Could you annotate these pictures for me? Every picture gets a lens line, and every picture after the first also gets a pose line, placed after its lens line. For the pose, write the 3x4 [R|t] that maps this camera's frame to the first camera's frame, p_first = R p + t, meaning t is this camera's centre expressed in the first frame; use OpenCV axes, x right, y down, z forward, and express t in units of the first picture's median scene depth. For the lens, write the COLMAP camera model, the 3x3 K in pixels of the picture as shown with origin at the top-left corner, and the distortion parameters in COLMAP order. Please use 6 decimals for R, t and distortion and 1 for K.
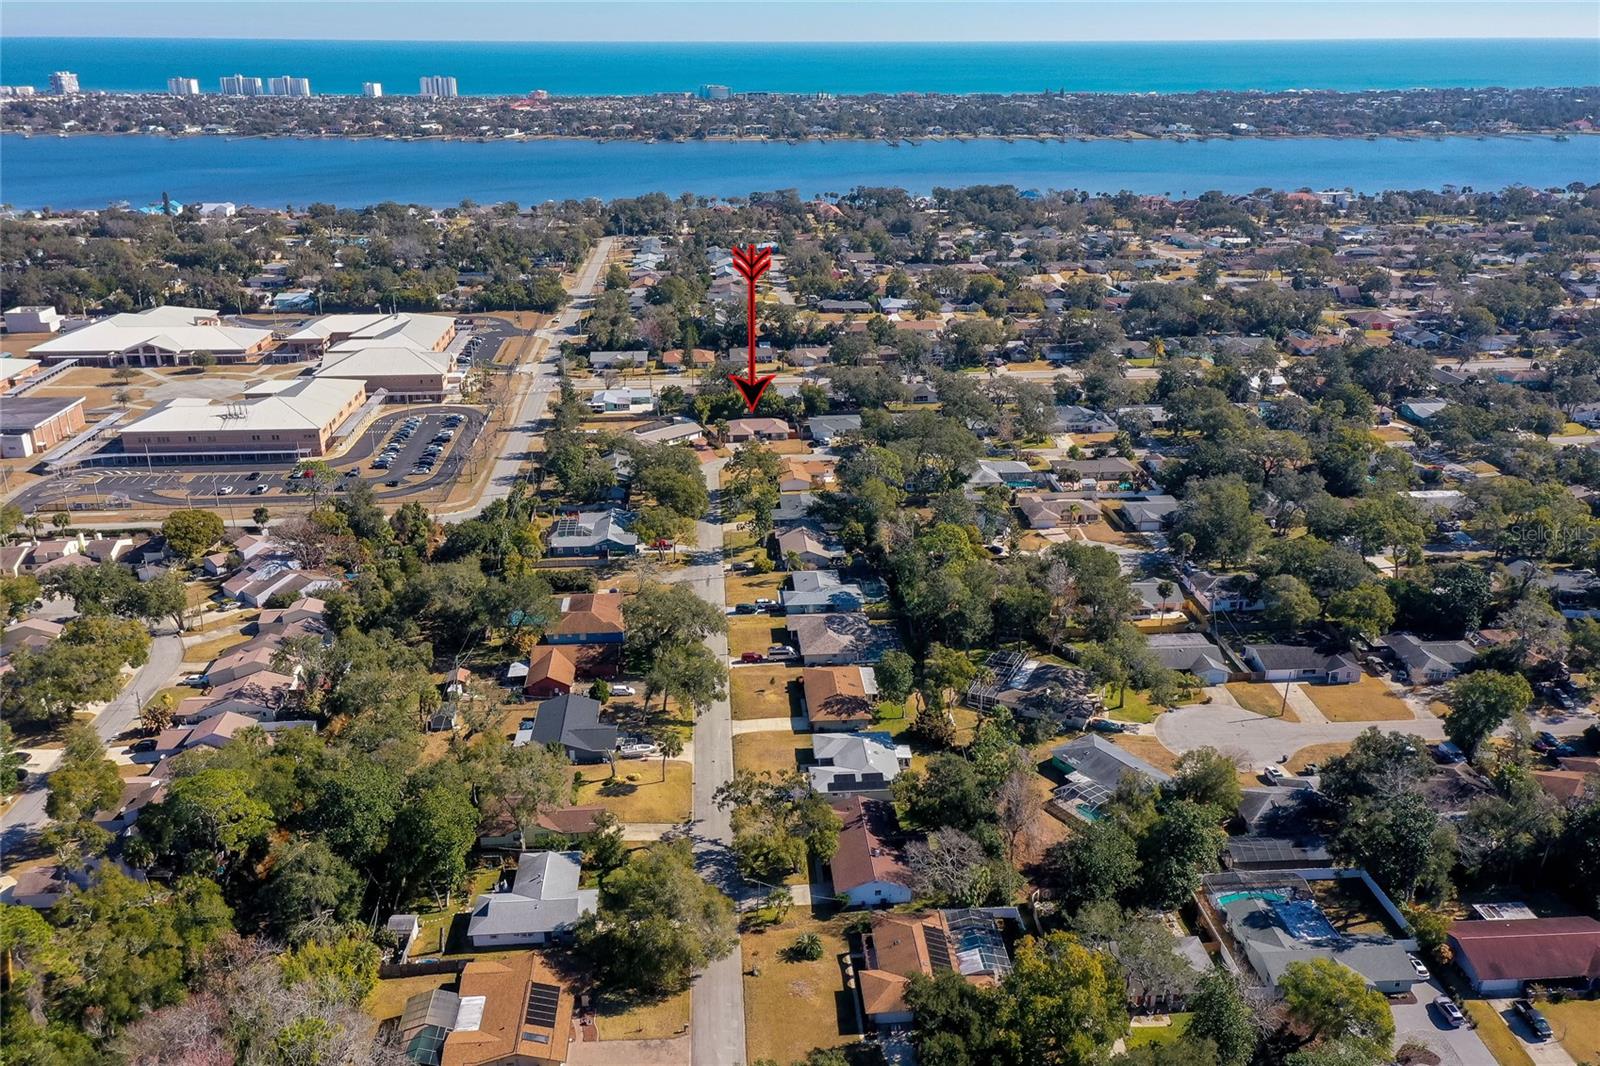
lens RADIAL K [[1342.8, 0, 800.8], [0, 1342.8, 616.3], [0, 0, 1]] dist [0.015034, 0.039954]
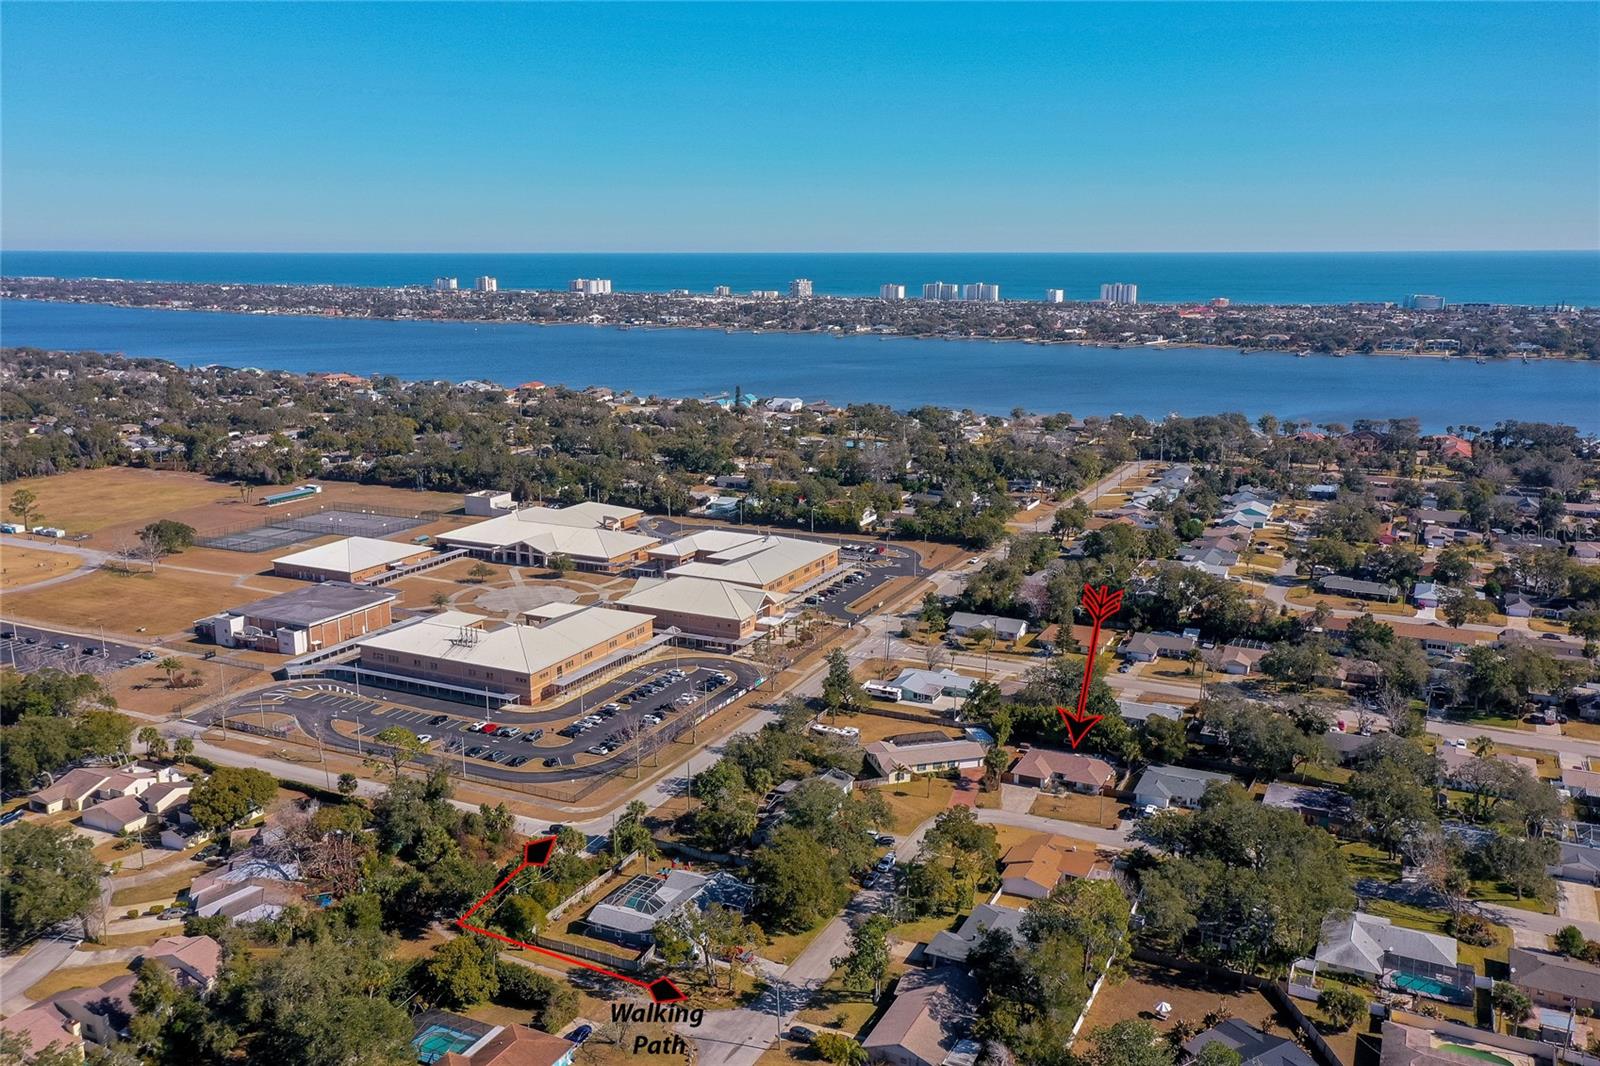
lens RADIAL K [[1342.8, 0, 800.8], [0, 1342.8, 616.3], [0, 0, 1]] dist [0.015034, 0.039954]
pose [[0.863250, 0.135487, -0.486254, 0.156922], [-0.201967, 0.975544, -0.086733, -0.118548], [0.462611, 0.173079, 0.869502, 0.311229]]
